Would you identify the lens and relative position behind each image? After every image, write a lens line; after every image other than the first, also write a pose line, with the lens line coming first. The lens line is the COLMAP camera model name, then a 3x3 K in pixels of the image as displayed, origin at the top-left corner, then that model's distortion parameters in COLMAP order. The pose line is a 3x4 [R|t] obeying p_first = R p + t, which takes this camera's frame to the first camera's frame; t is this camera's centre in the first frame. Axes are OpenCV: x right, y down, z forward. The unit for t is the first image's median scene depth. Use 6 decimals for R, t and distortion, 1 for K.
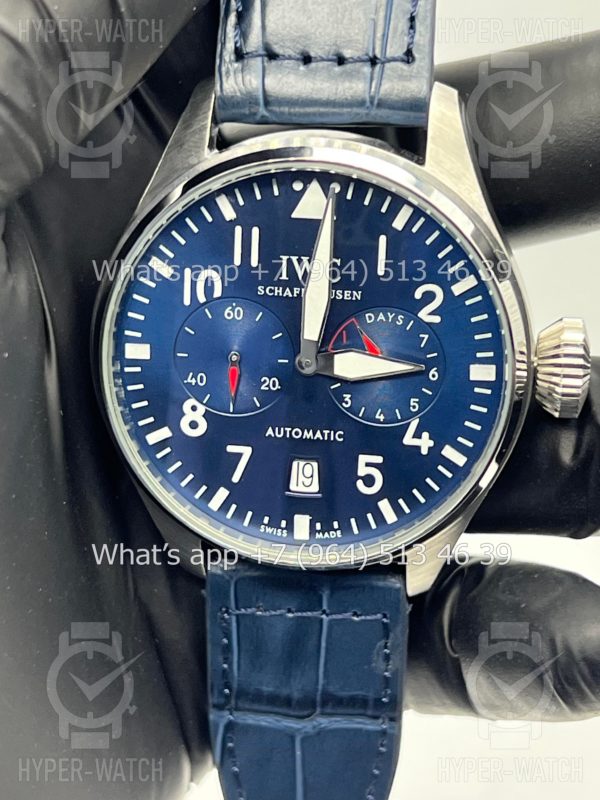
lens RADIAL K [[1851.7, 0, 300.0], [0, 1851.7, 400.0], [0, 0, 1]] dist [0.335835, -0.443027]
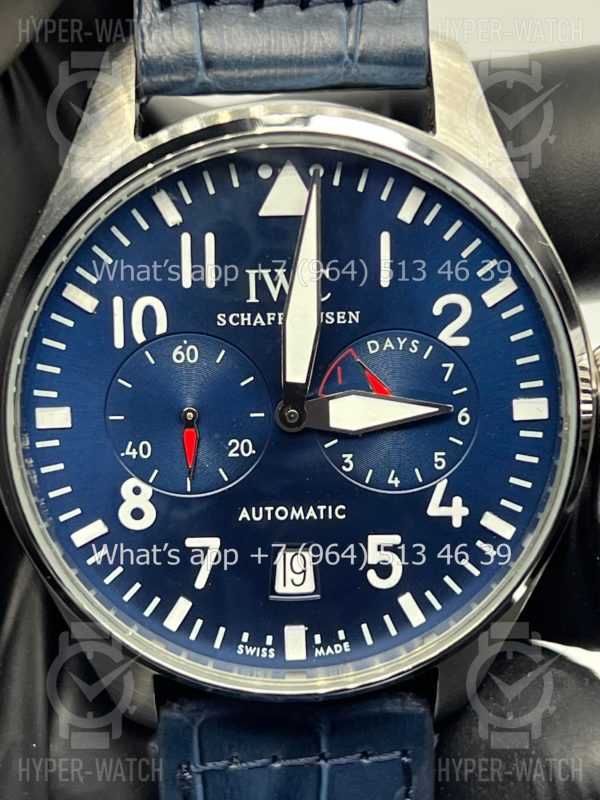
lens RADIAL K [[1851.7, 0, 300.0], [0, 1851.7, 400.0], [0, 0, 1]] dist [0.335835, -0.443027]
pose [[0.988789, -0.075224, 0.128987, -0.086013], [0.082581, 0.995192, -0.052662, 0.012811], [-0.124405, 0.062723, 0.990247, 0.275680]]
